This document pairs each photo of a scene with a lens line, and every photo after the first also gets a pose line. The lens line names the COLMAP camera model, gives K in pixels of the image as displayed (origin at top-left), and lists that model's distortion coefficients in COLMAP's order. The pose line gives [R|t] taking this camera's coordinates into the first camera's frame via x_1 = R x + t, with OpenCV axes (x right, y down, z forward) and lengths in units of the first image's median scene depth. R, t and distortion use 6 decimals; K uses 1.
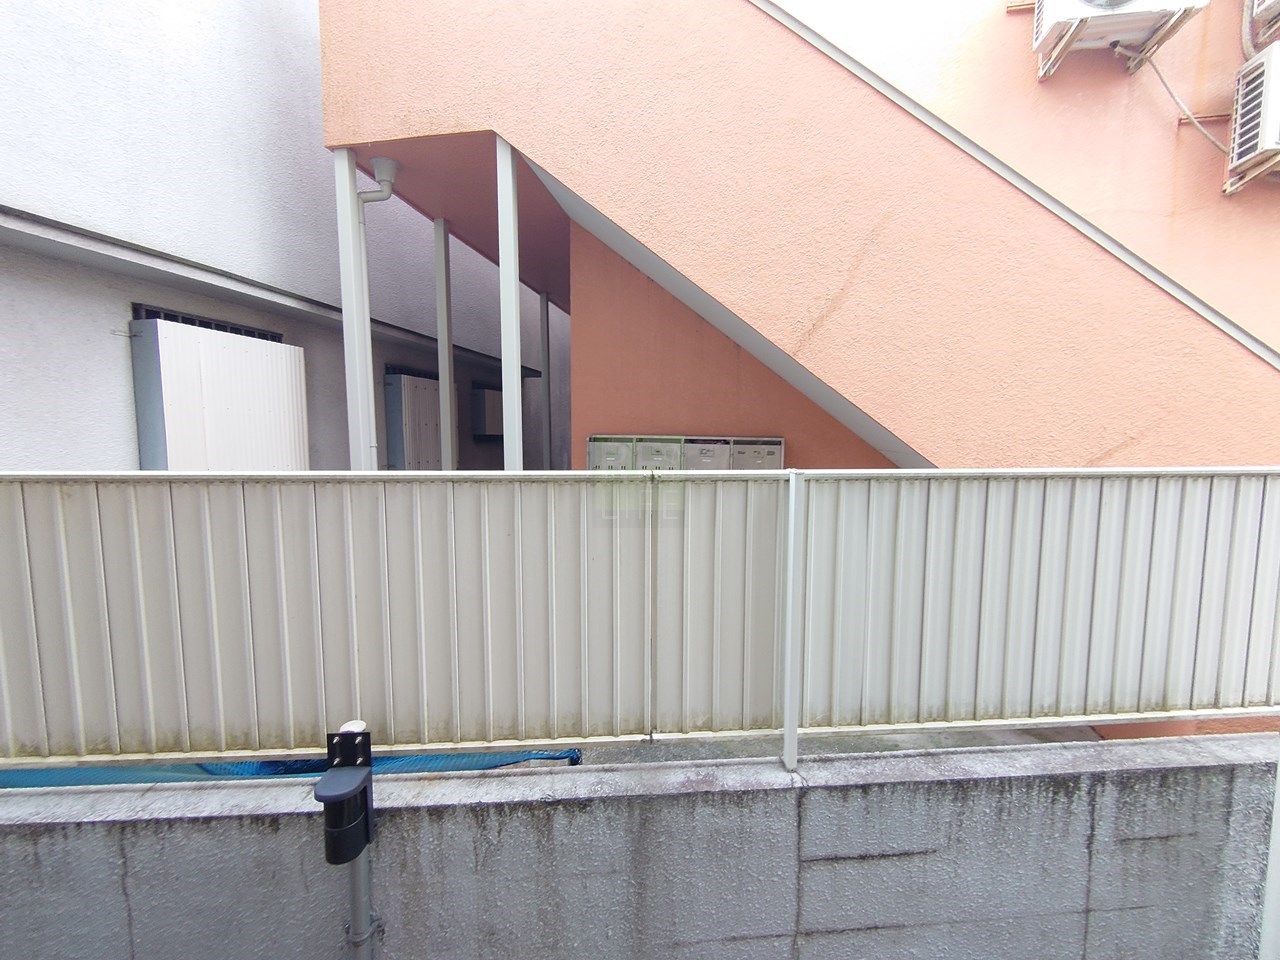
lens RADIAL K [[550.7, 0, 641.8], [0, 550.7, 482.0], [0, 0, 1]] dist [-0.003485, -0.000820]
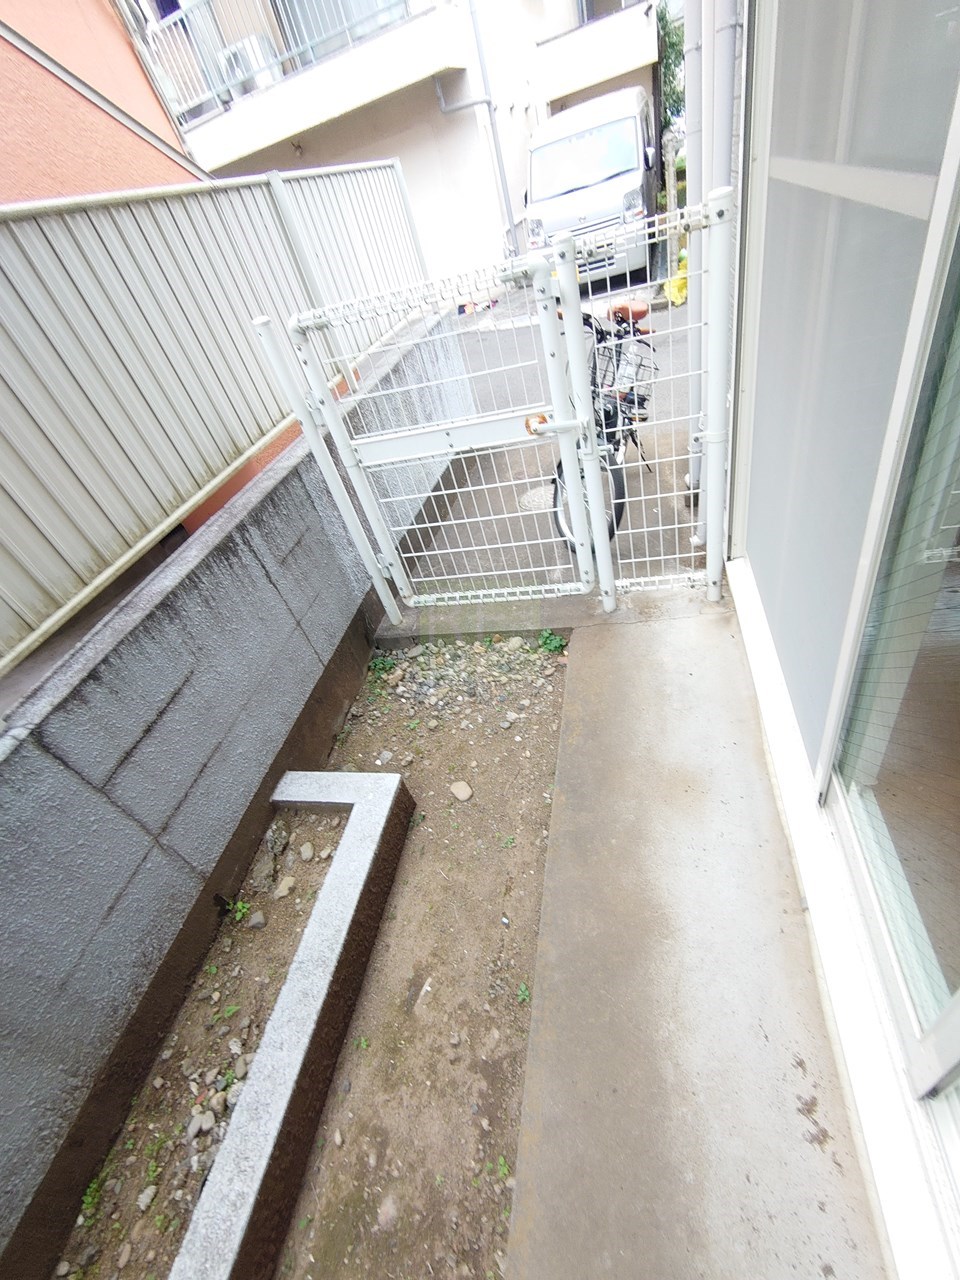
lens RADIAL K [[550.7, 0, 479.0], [0, 550.7, 641.3], [0, 0, 1]] dist [-0.003485, -0.000820]
pose [[0.260140, -0.673314, 0.692080, 0.005744], [0.330270, 0.735573, 0.591485, 0.203142], [-0.907331, 0.074704, 0.413728, 0.093444]]
